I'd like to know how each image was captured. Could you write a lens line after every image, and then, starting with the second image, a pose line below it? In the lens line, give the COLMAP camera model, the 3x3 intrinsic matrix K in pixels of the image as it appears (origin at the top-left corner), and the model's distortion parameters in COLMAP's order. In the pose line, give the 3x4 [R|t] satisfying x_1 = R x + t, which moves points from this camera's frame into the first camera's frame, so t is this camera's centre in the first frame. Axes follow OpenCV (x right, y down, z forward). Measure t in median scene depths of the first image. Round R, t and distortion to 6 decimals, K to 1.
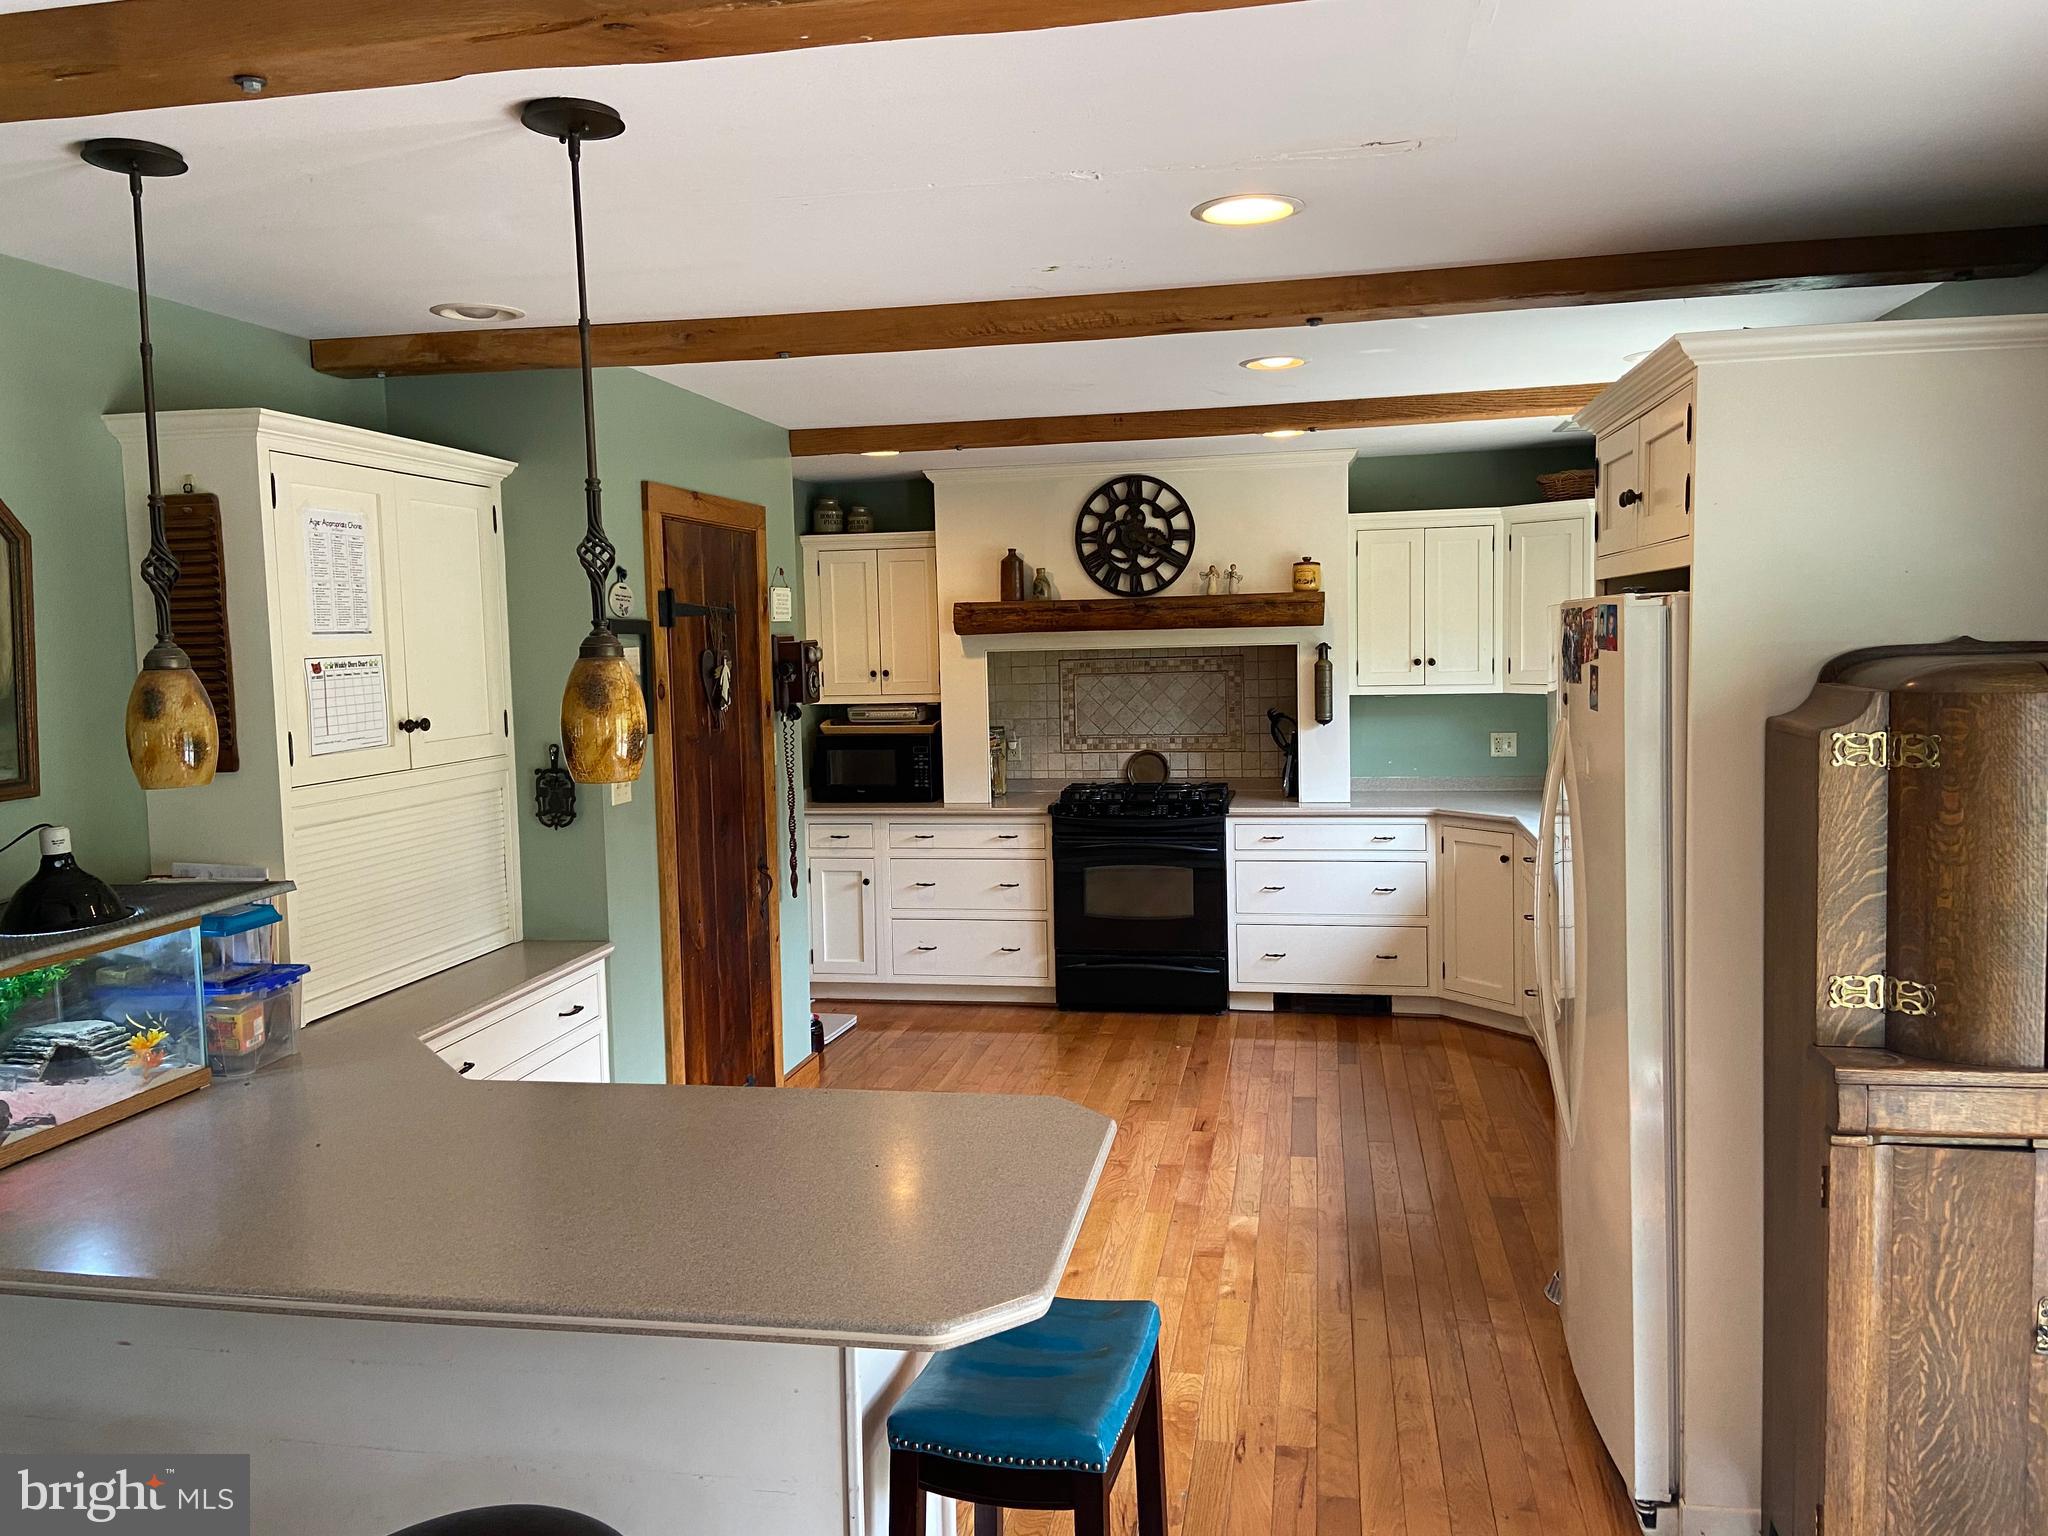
lens RADIAL K [[1568.2, 0, 1022.7], [0, 1568.2, 764.9], [0, 0, 1]] dist [0.112727, -0.137713]
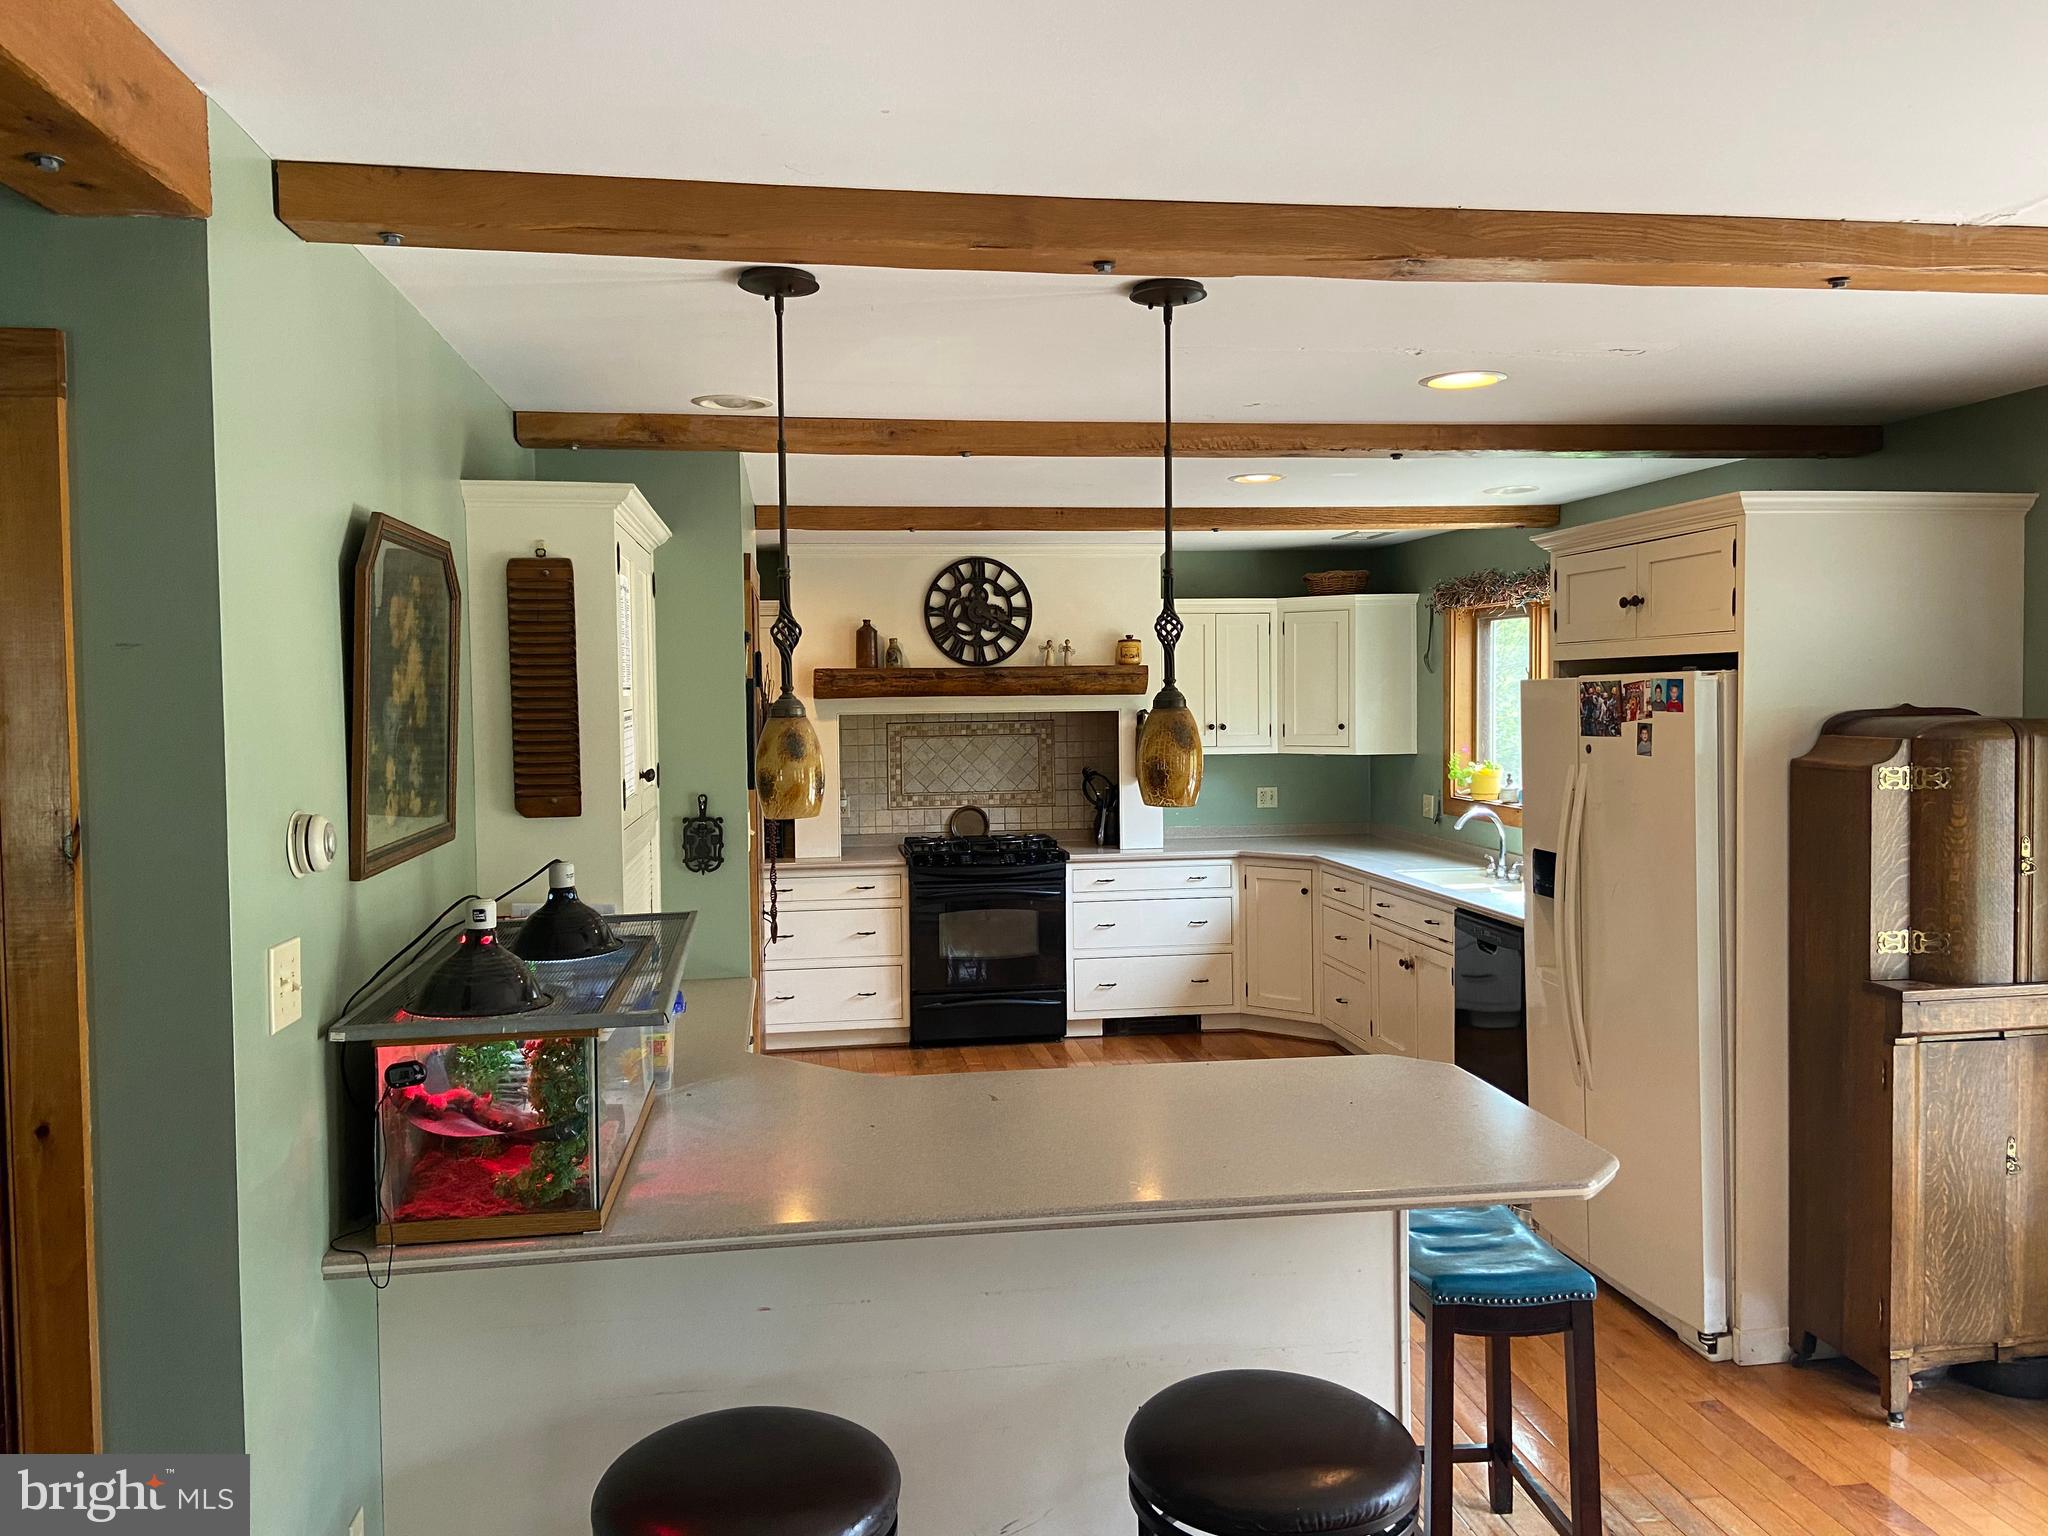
lens RADIAL K [[1568.2, 0, 1034.3], [0, 1568.2, 762.0], [0, 0, 1]] dist [0.112727, -0.137713]
pose [[0.941496, -0.002504, 0.337016, -0.272459], [0.018308, 0.998876, -0.043722, 0.009682], [-0.336528, 0.047334, 0.940483, -0.050076]]
